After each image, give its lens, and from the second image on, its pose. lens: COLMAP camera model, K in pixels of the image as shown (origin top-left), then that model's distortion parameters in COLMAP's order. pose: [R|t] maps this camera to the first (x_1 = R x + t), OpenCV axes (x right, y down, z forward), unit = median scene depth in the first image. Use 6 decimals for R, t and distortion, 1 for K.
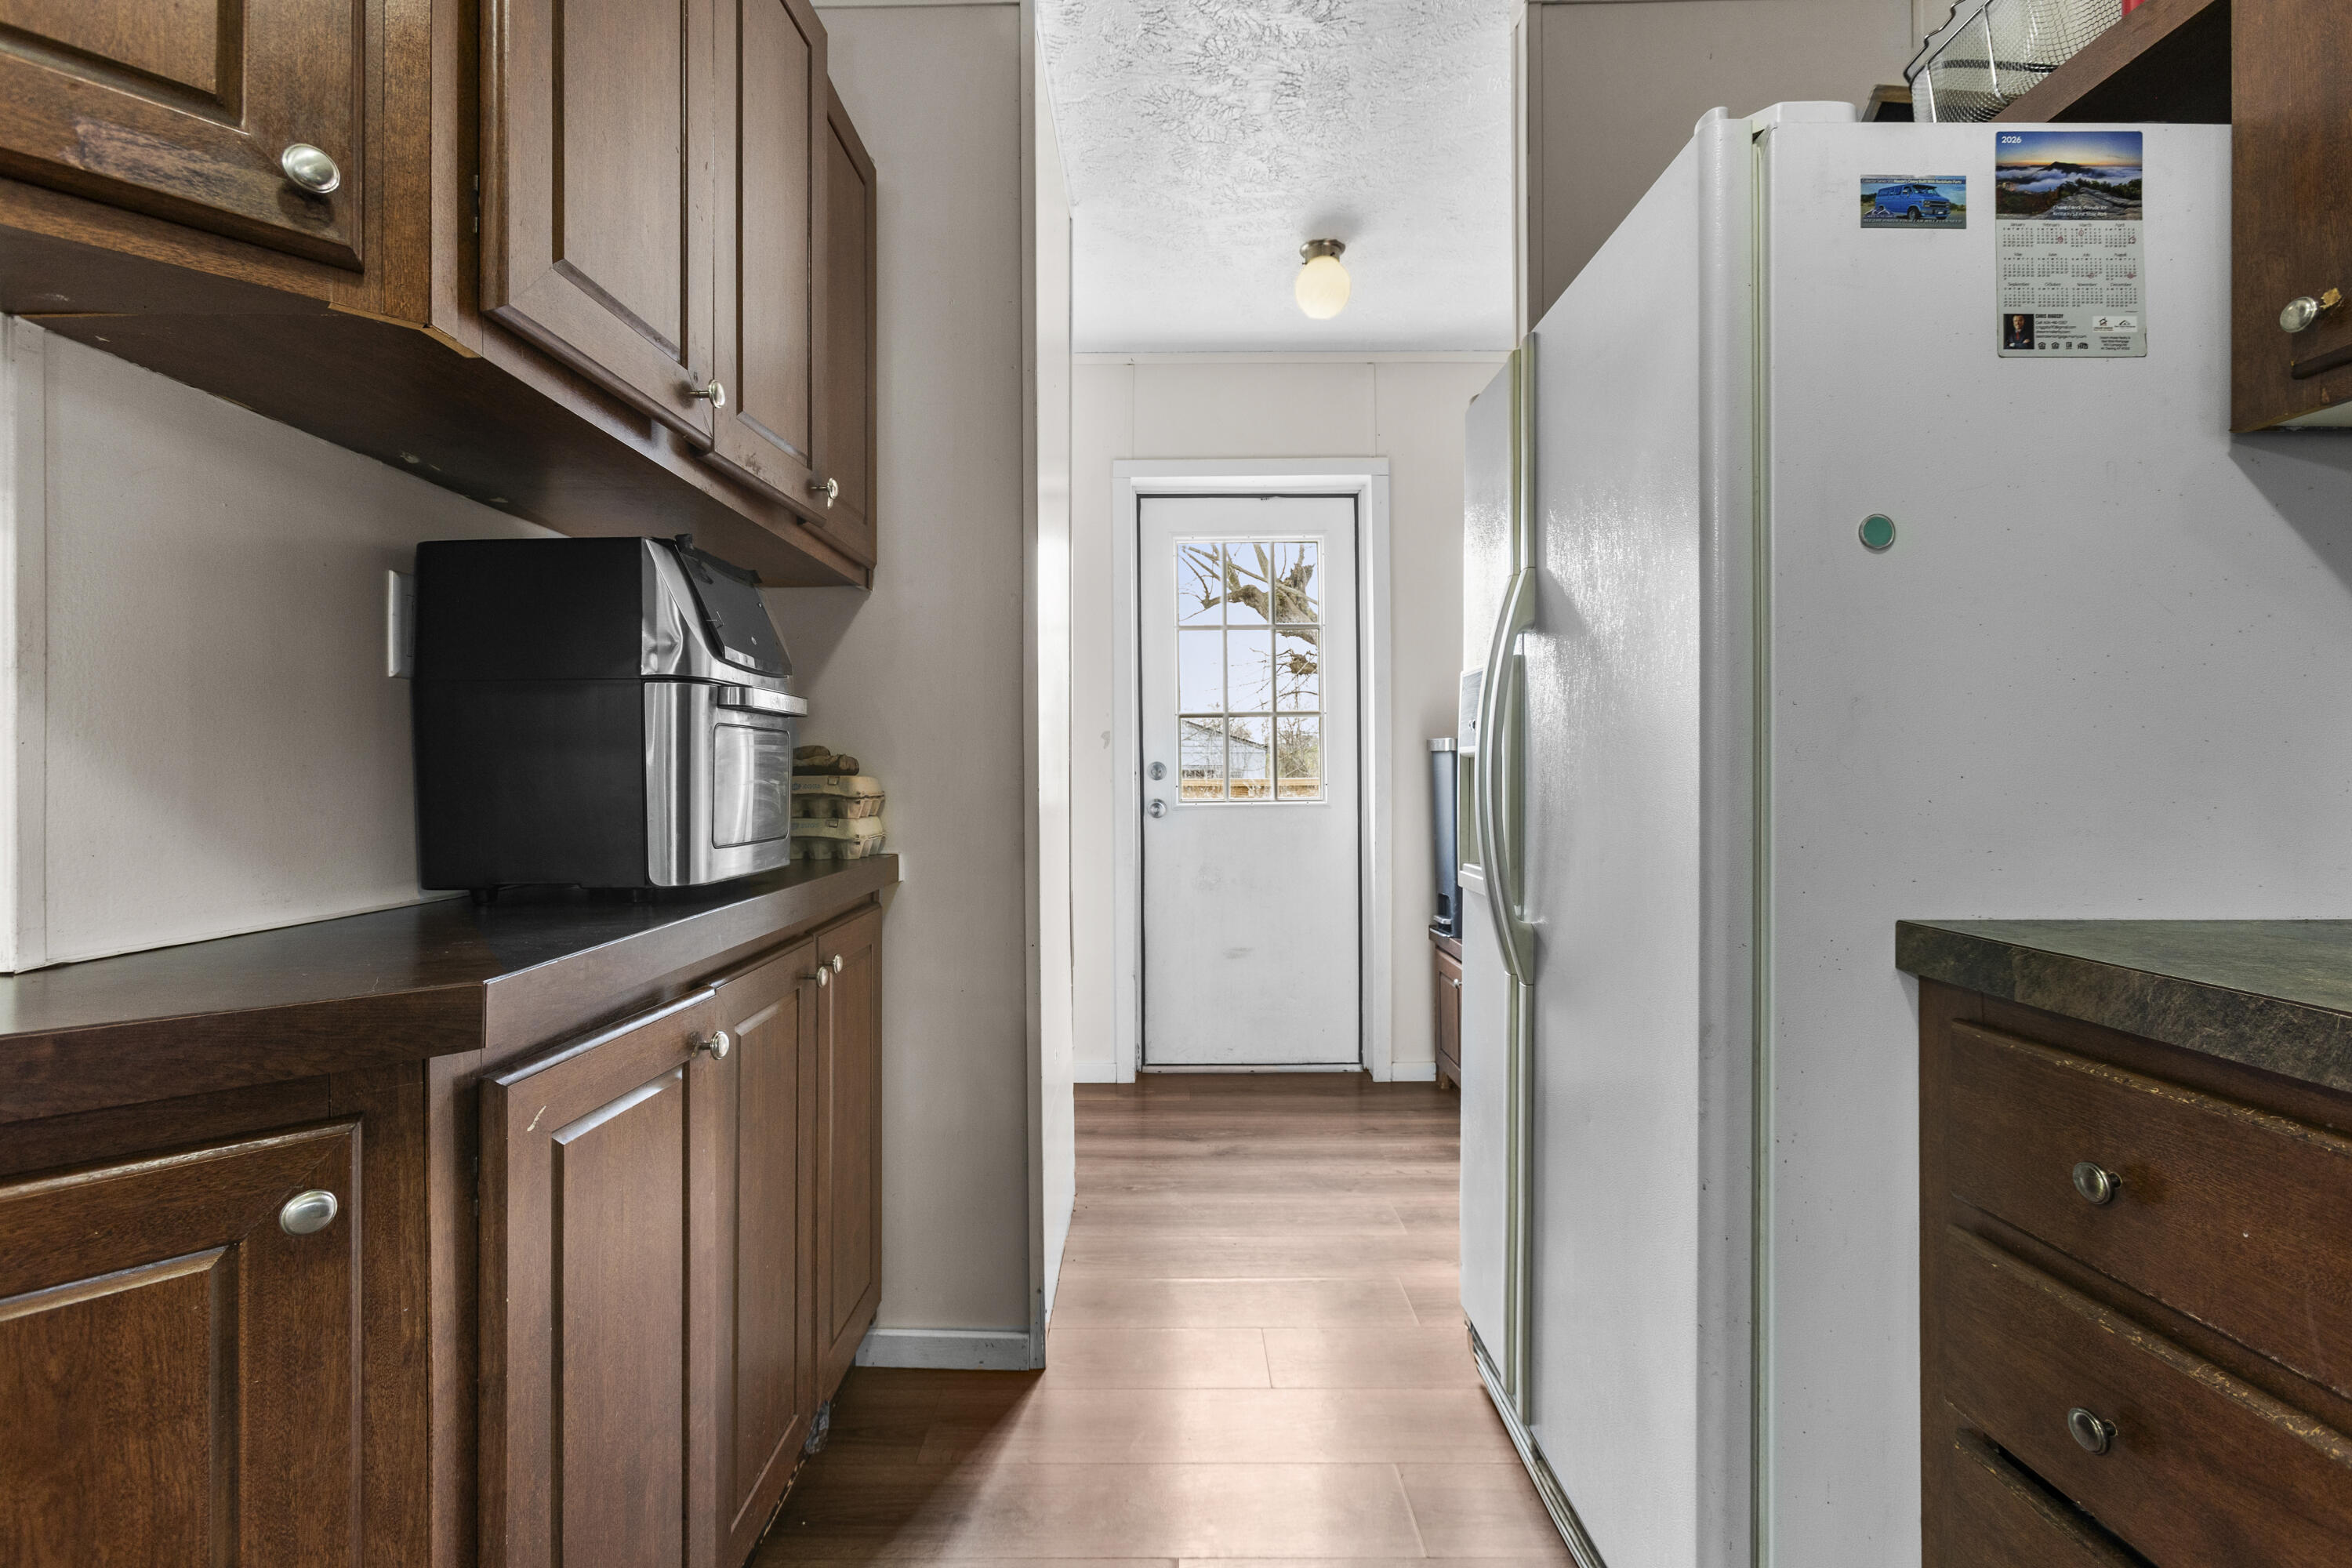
lens RADIAL K [[1042.9, 0, 1169.6], [0, 1042.9, 765.1], [0, 0, 1]] dist [-0.001781, 0.000003]
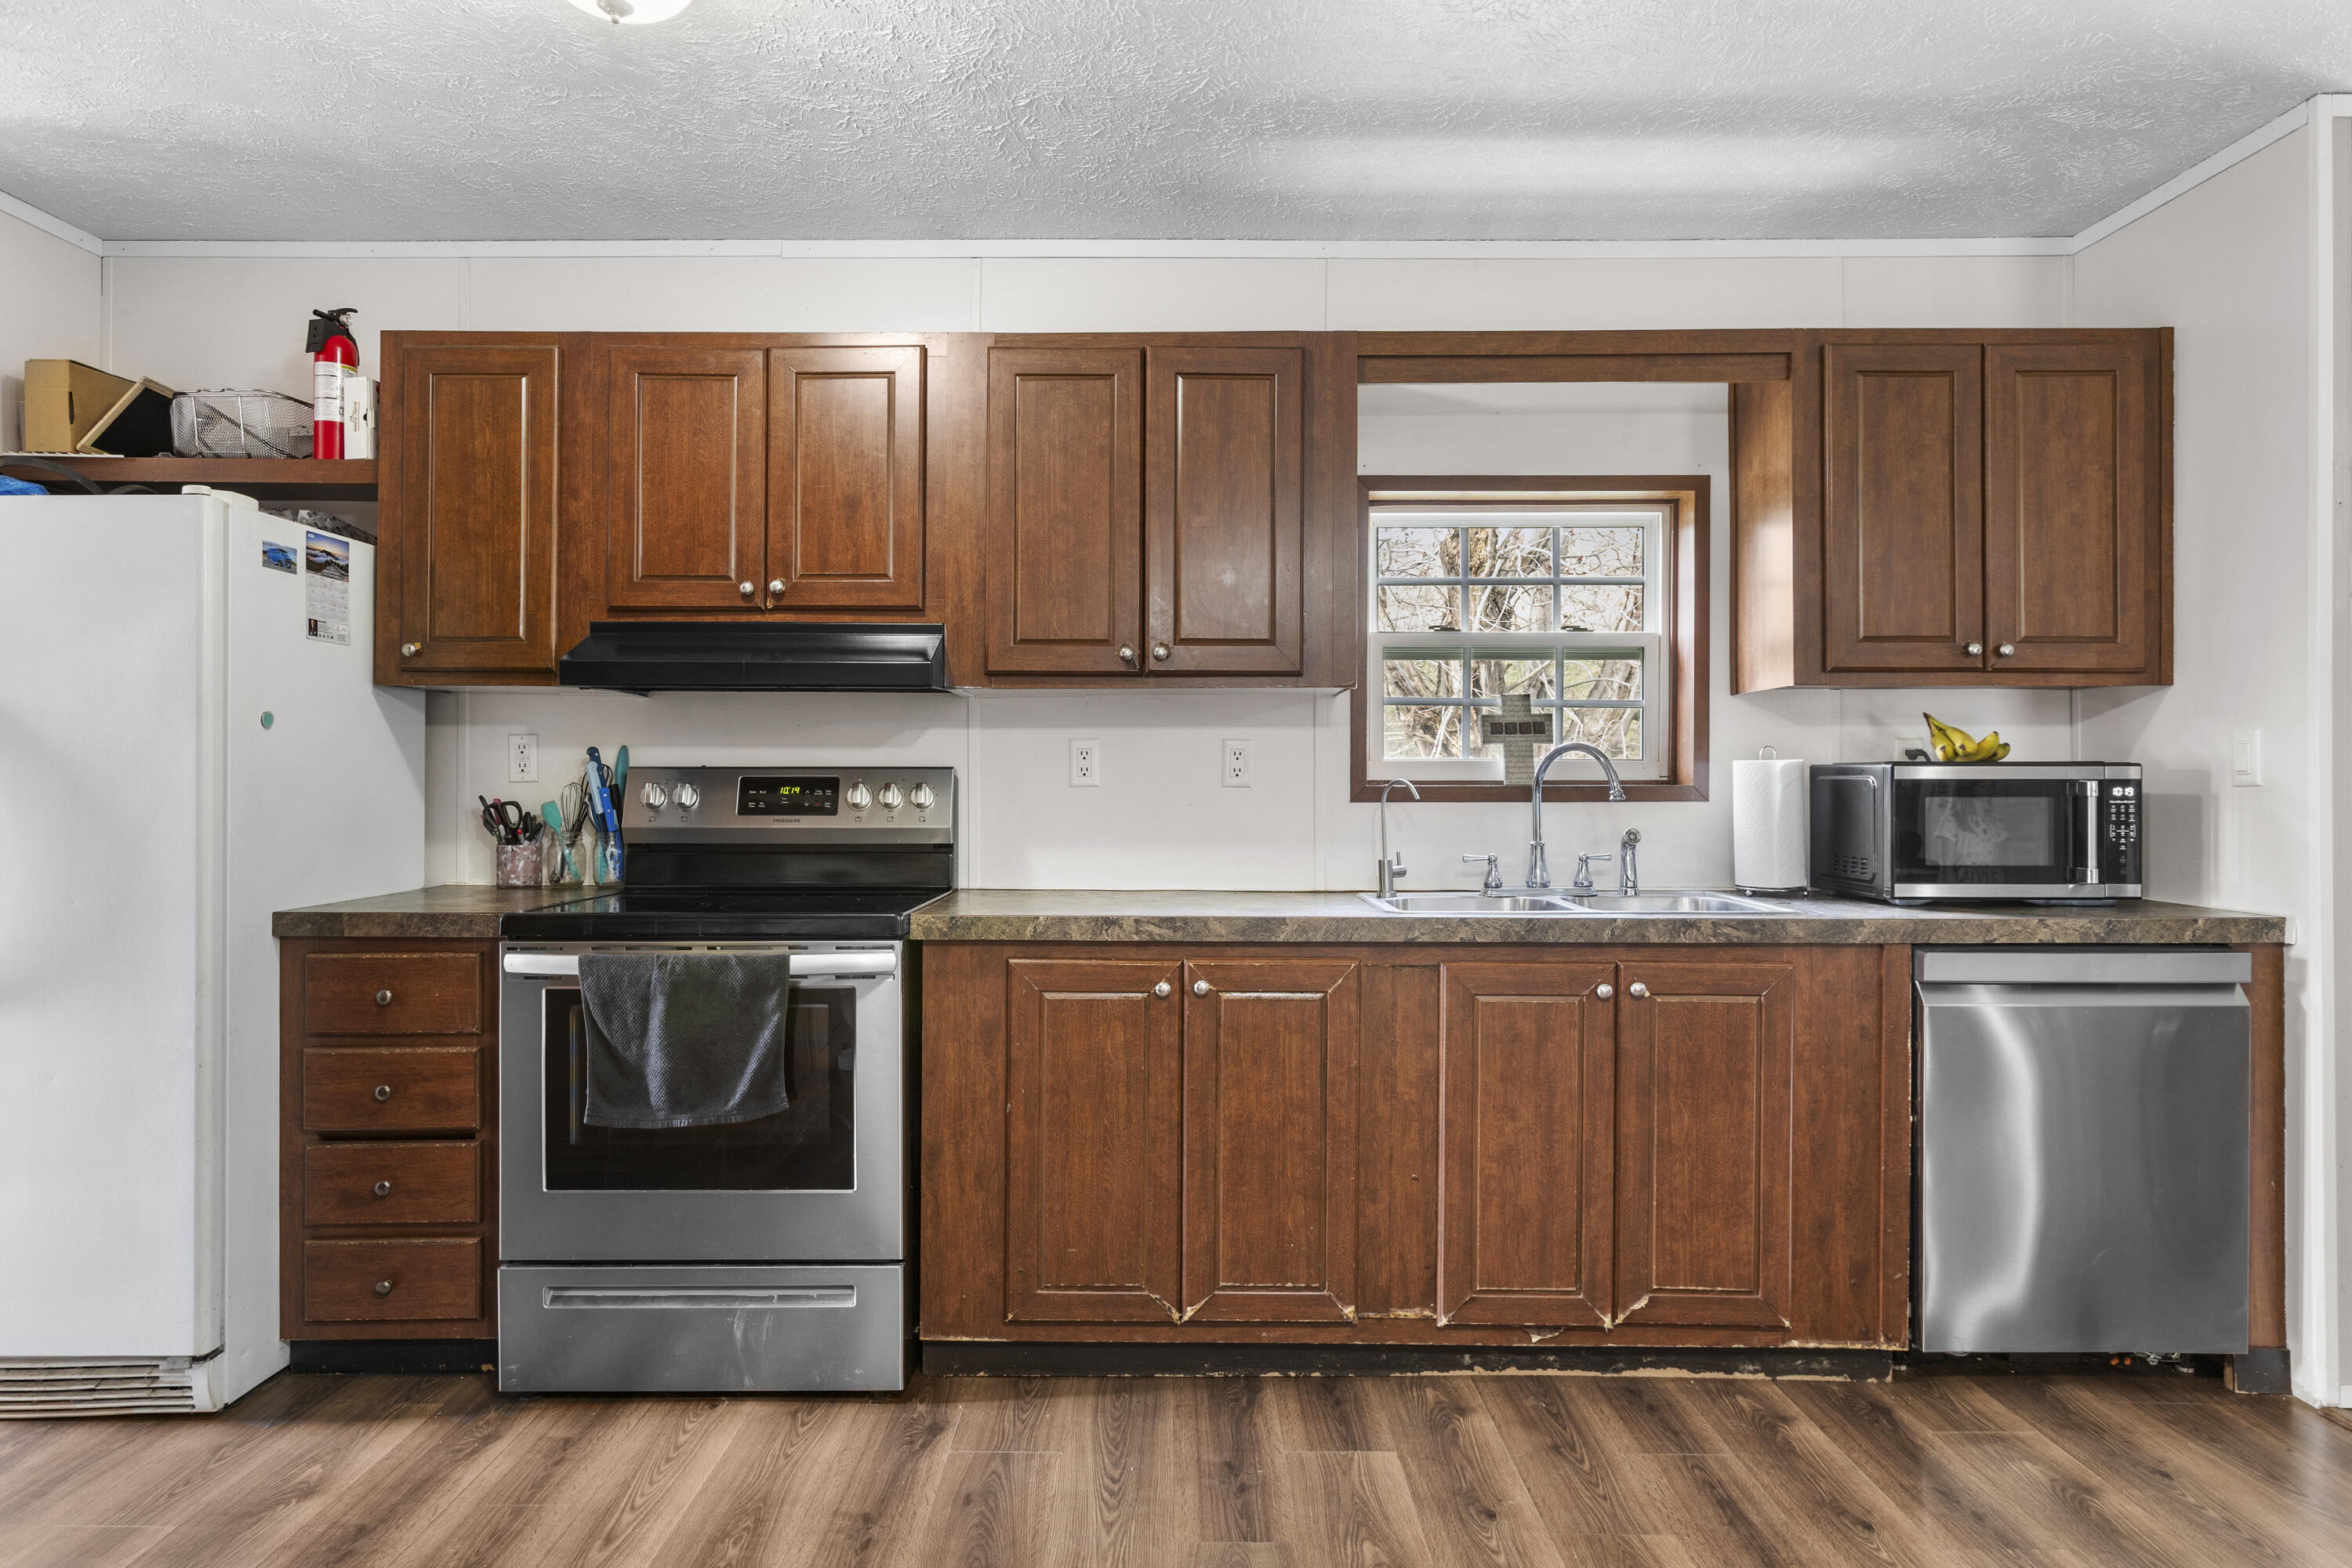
lens RADIAL K [[1372.8, 0, 1168.2], [0, 1372.8, 771.1], [0, 0, 1]] dist [0.004695, 0.002466]
pose [[0.007224, 0.001023, 0.999973, -1.964064], [-0.007483, 0.999972, -0.000969, -0.135410], [-0.999946, -0.007476, 0.007232, -0.757600]]
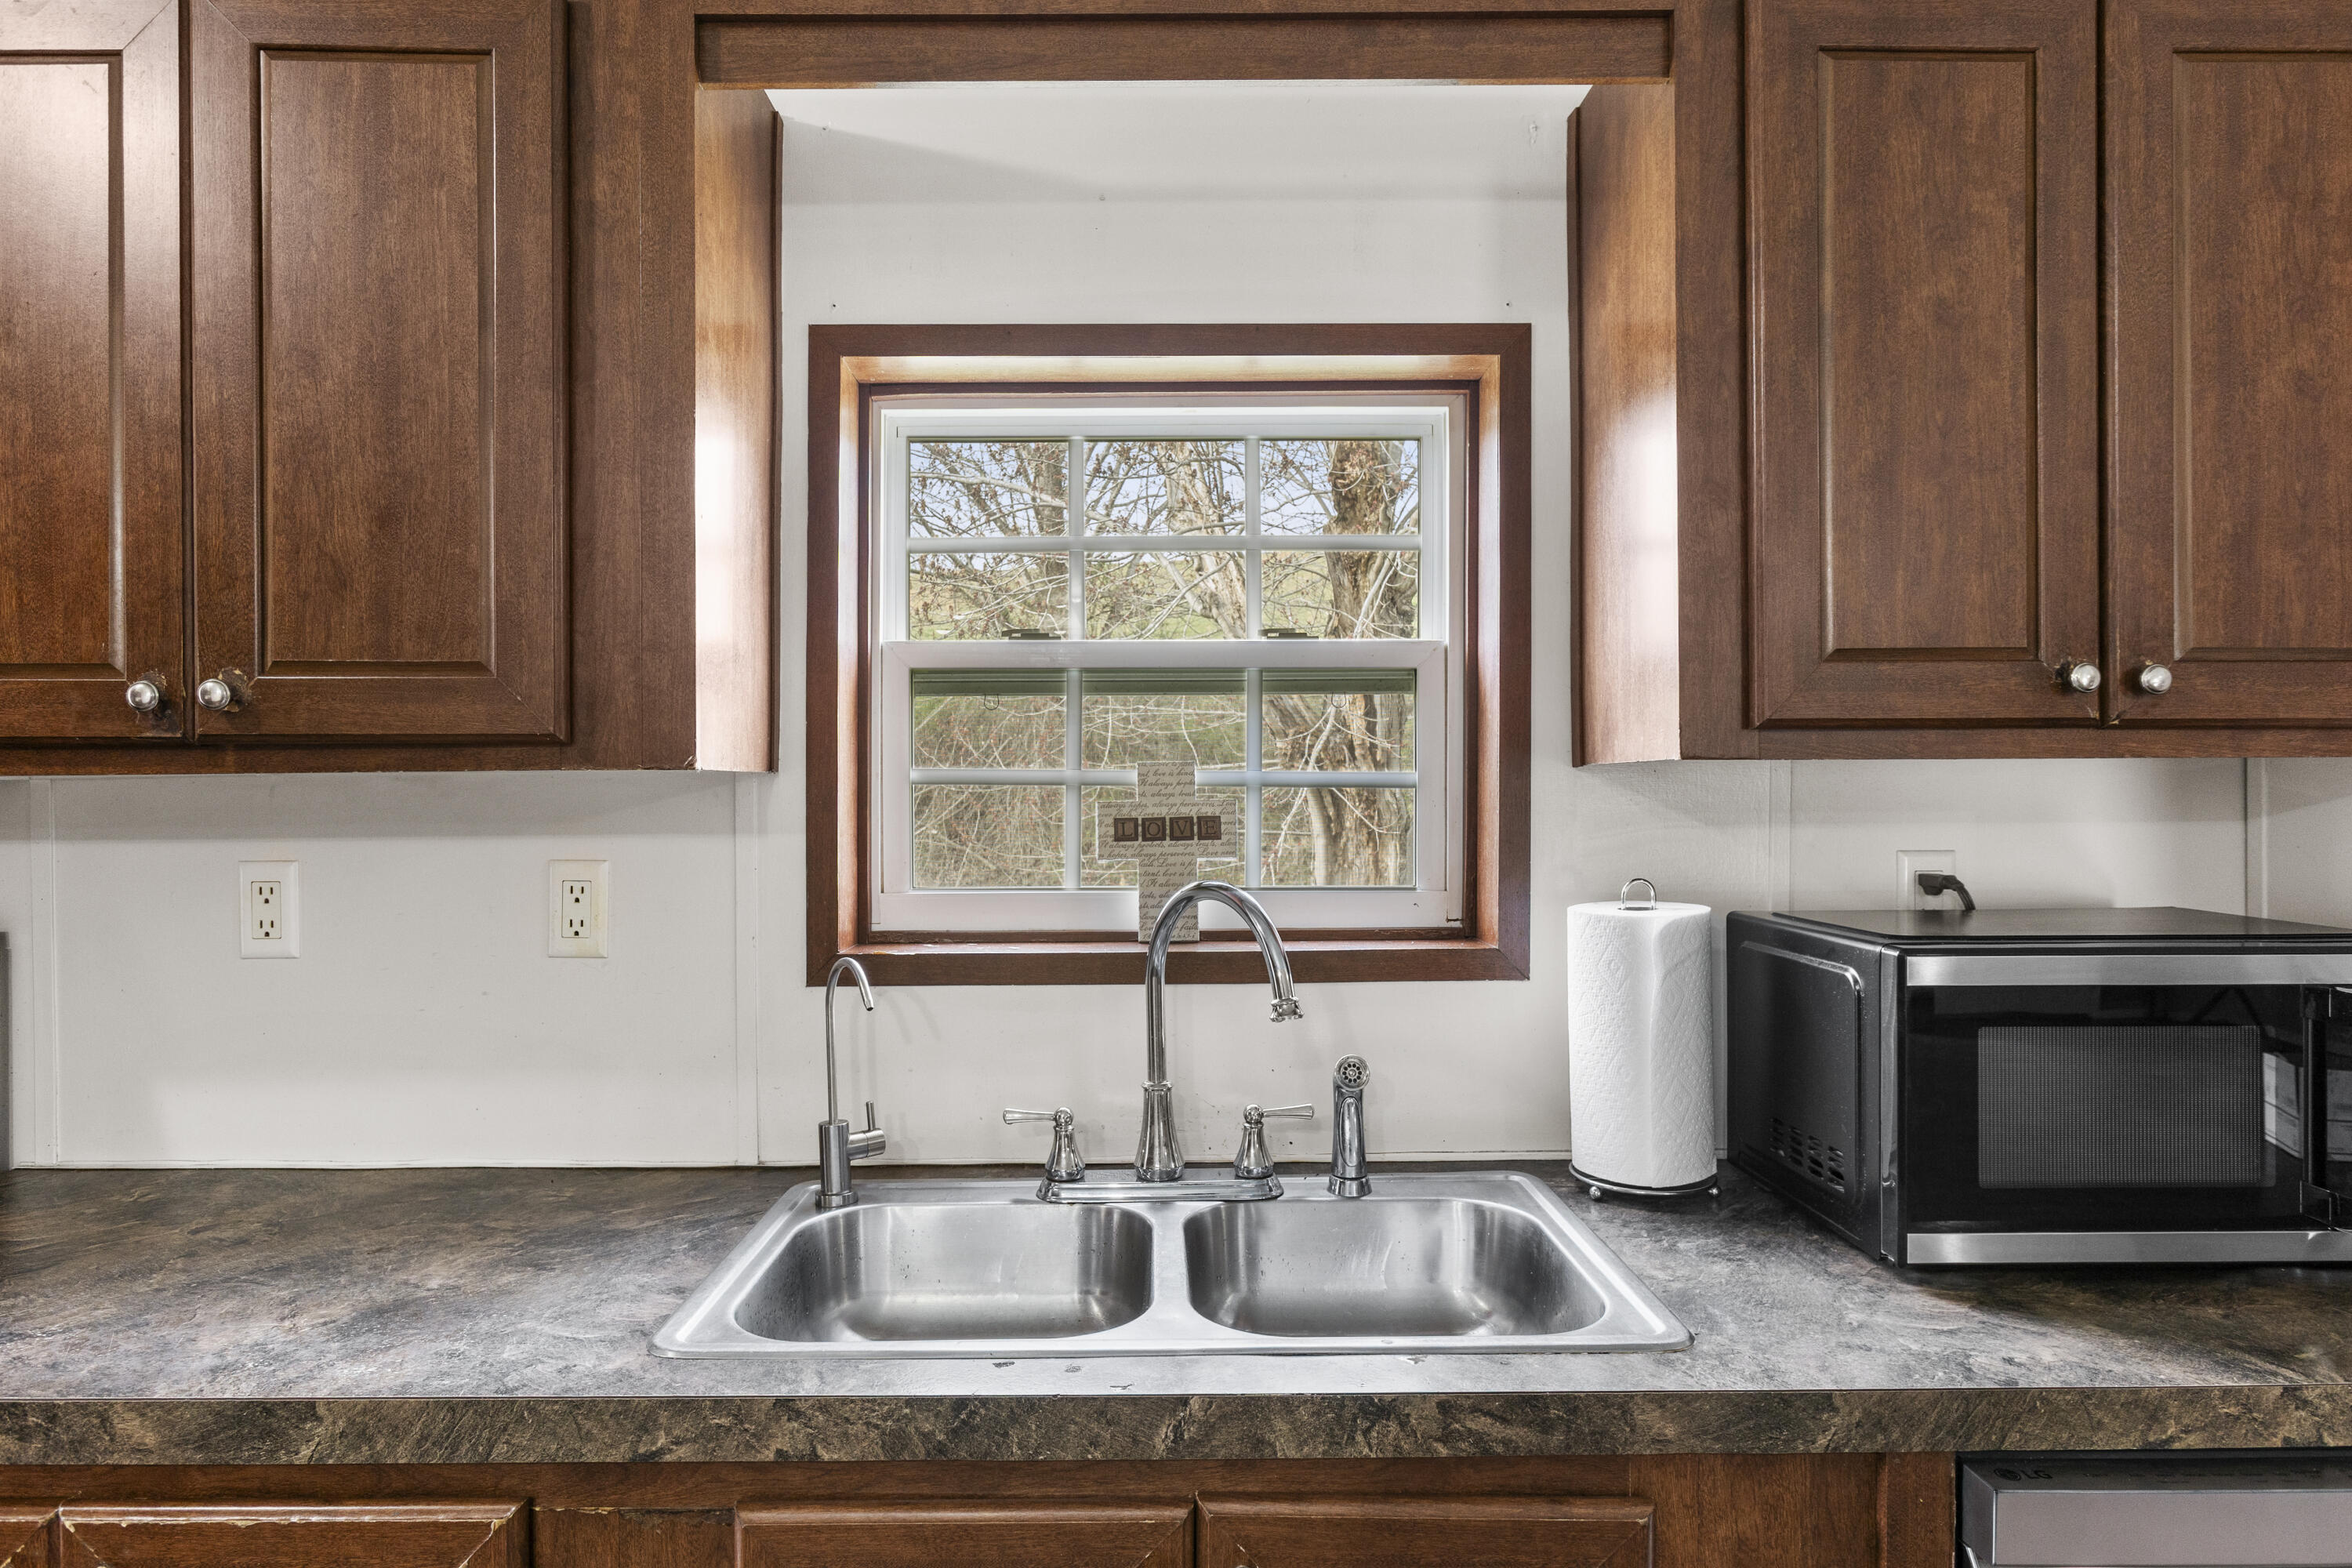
lens RADIAL K [[1371.1, 0, 1171.9], [0, 1371.1, 788.7], [0, 0, 1]] dist [-0.001636, -0.001548]
pose [[-0.003739, -0.007393, 0.999966, -0.302644], [-0.002876, 0.999969, 0.007383, -0.314083], [-0.999989, -0.002848, -0.003760, -1.591901]]
